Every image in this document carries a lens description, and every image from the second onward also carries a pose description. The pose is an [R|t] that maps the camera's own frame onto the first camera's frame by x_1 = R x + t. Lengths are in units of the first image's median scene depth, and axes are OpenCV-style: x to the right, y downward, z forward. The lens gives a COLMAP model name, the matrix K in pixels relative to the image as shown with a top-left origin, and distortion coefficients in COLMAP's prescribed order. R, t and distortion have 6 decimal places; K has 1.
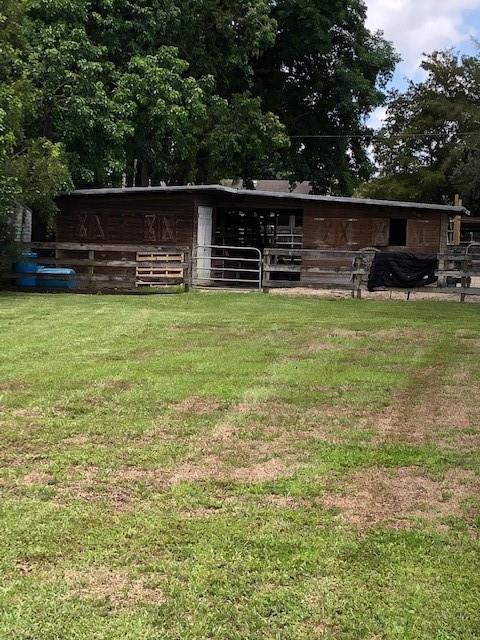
lens RADIAL K [[1365.8, 0, 240.0], [0, 1365.8, 320.0], [0, 0, 1]] dist [0.252920, -0.010982]
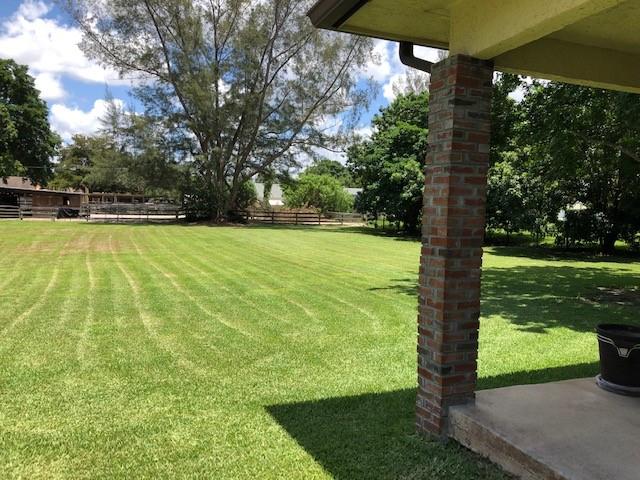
lens RADIAL K [[521.1, 0, 320.0], [0, 521.1, 240.0], [0, 0, 1]] dist [0.042895, -0.000351]
pose [[0.844552, -0.036925, 0.534200, -0.046840], [0.024996, 0.999251, 0.029552, 0.007302], [-0.534891, -0.011605, 0.844842, -0.377627]]
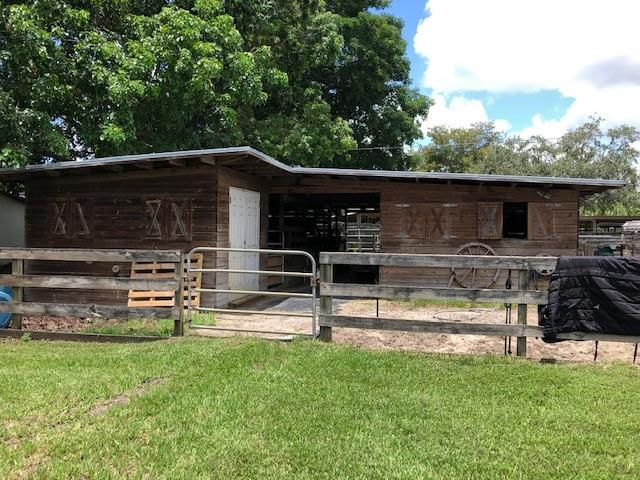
lens RADIAL K [[521.1, 0, 320.0], [0, 521.1, 240.0], [0, 0, 1]] dist [0.042895, -0.000351]
pose [[0.999406, -0.018957, -0.028781, 0.020821], [0.017632, 0.998804, -0.045611, -0.043107], [0.029611, 0.045077, 0.998545, 0.724831]]
